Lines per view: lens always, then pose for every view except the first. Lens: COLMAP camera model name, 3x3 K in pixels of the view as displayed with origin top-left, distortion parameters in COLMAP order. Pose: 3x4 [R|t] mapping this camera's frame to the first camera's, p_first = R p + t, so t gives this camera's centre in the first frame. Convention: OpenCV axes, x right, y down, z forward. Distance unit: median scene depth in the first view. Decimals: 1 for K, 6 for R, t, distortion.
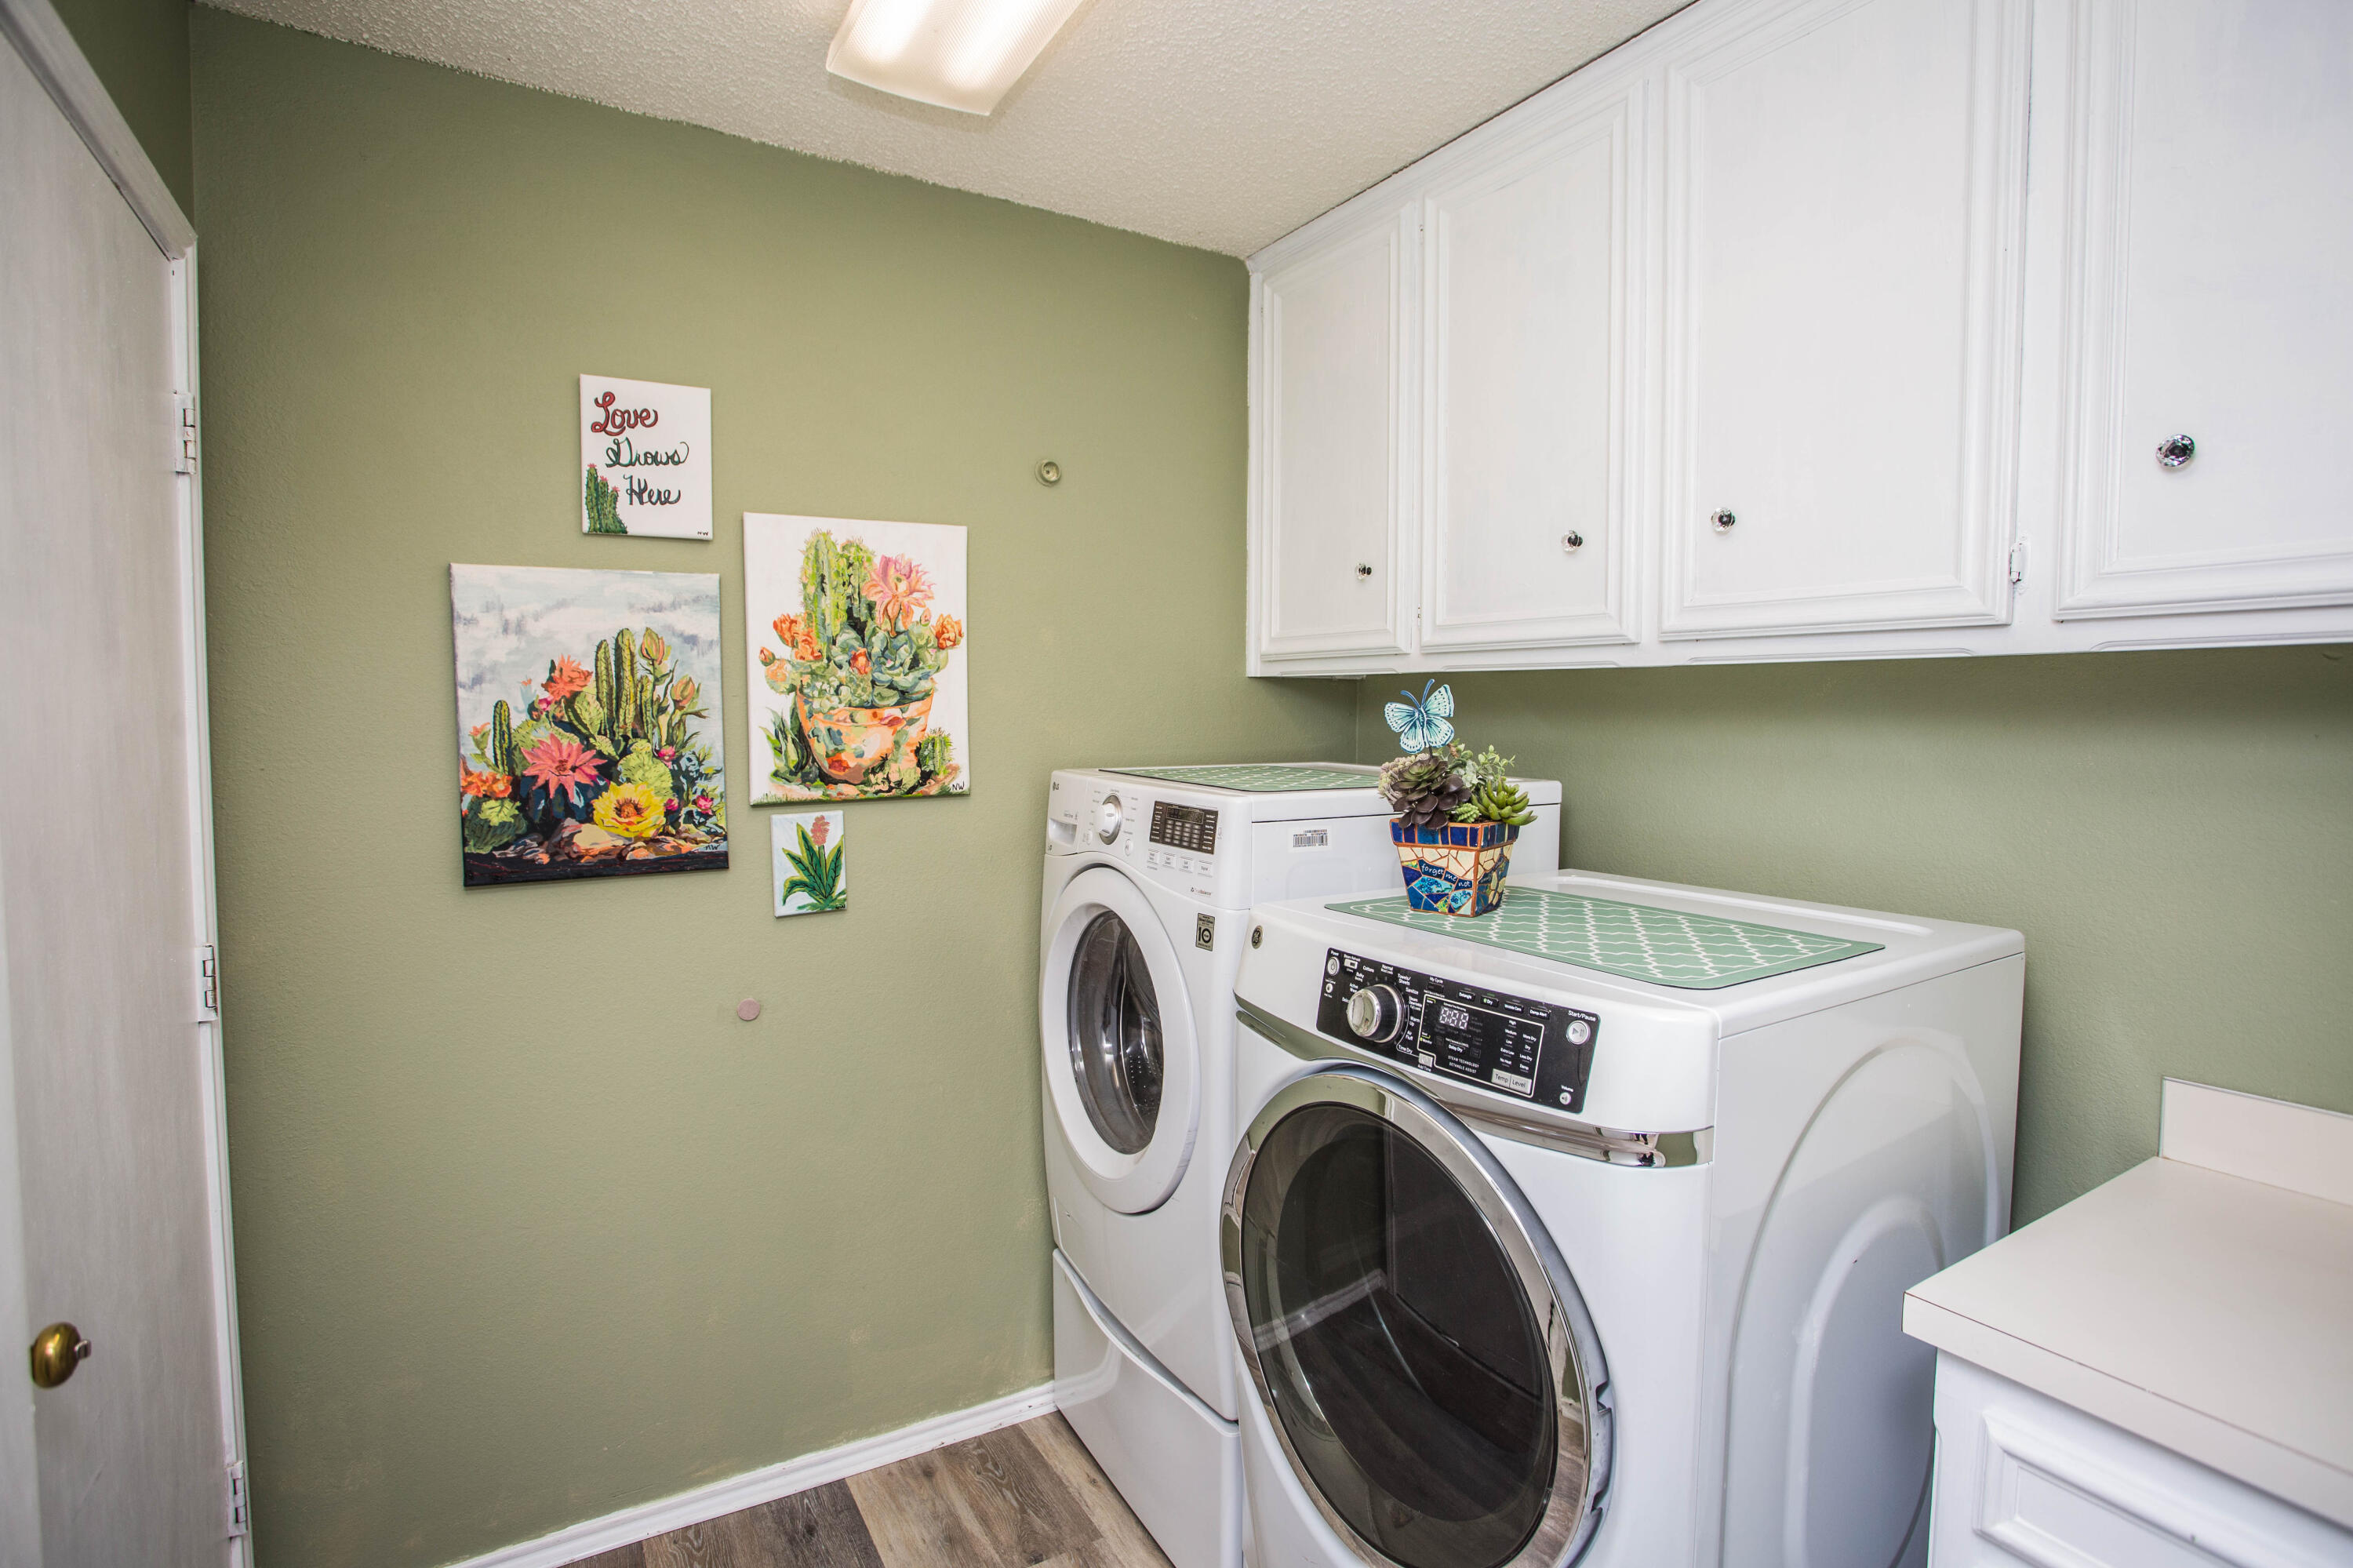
lens RADIAL K [[1162.7, 0, 1171.8], [0, 1162.7, 771.6], [0, 0, 1]] dist [-0.074395, 0.035233]
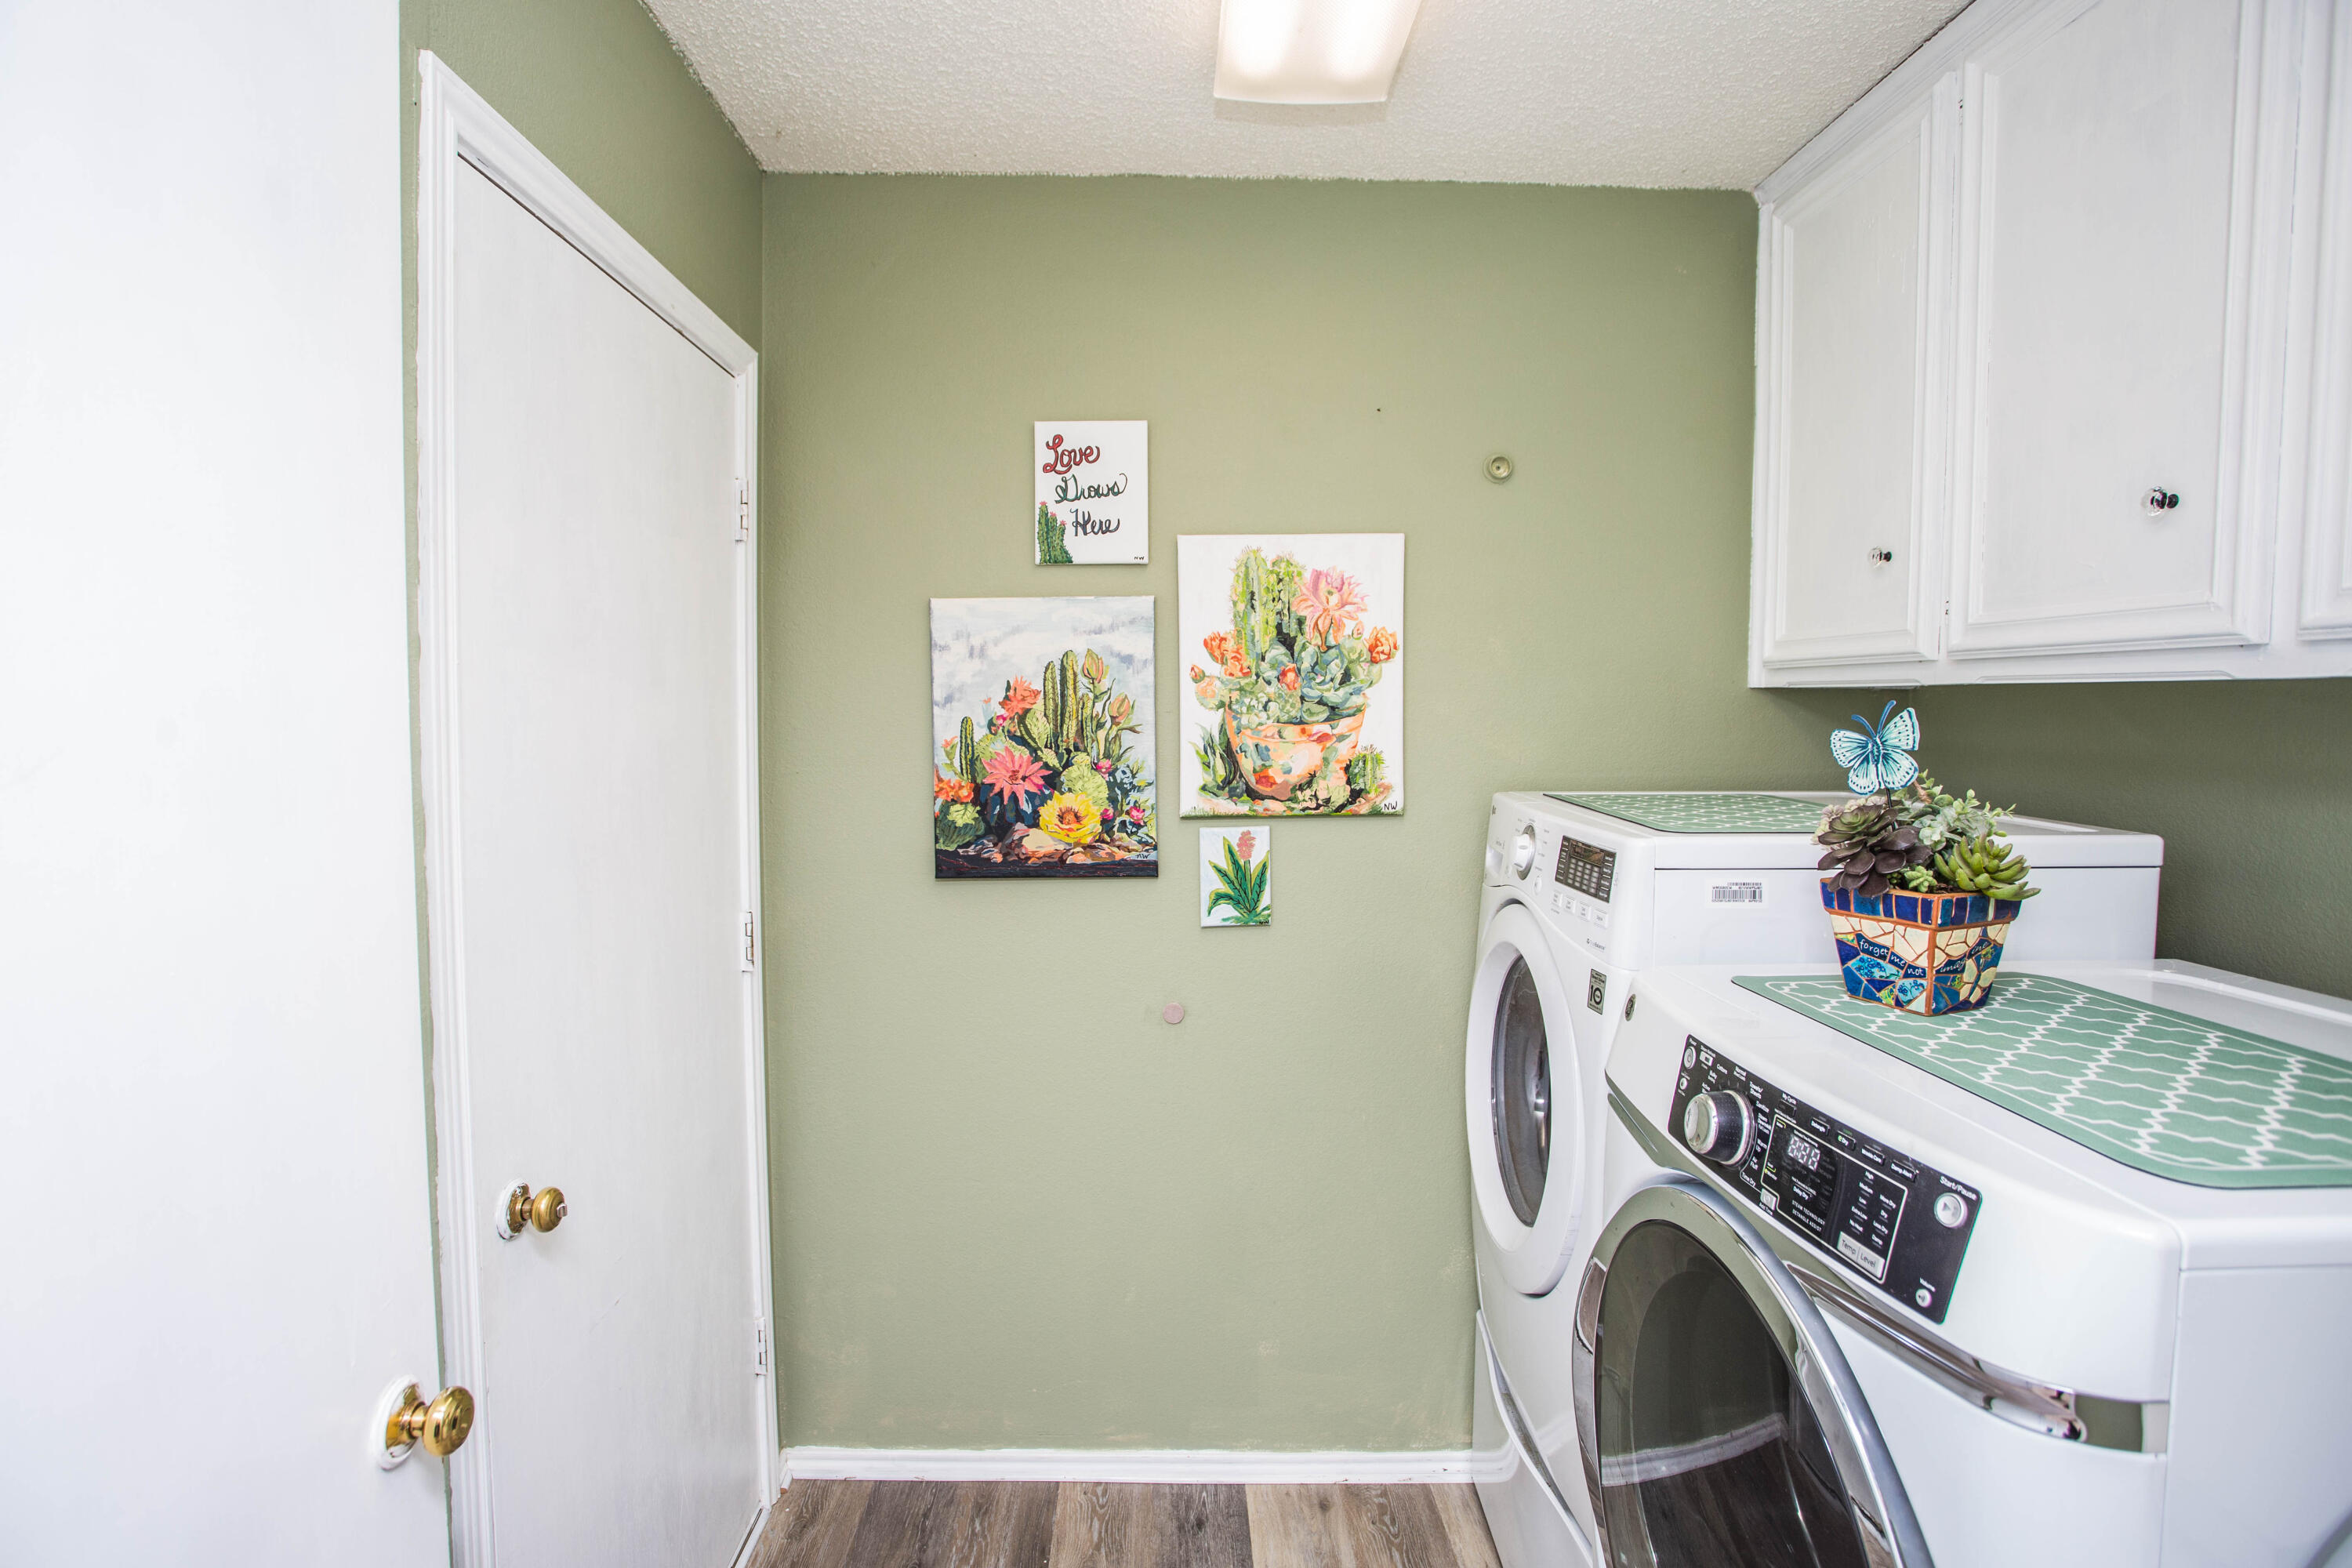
lens RADIAL K [[1176.3, 0, 1170.2], [0, 1176.3, 772.6], [0, 0, 1]] dist [-0.088859, 0.056419]
pose [[0.861693, 0.028533, -0.506627, 0.173946], [-0.027184, 0.999580, 0.010061, -0.023164], [0.506702, 0.005102, 0.862106, 0.088301]]
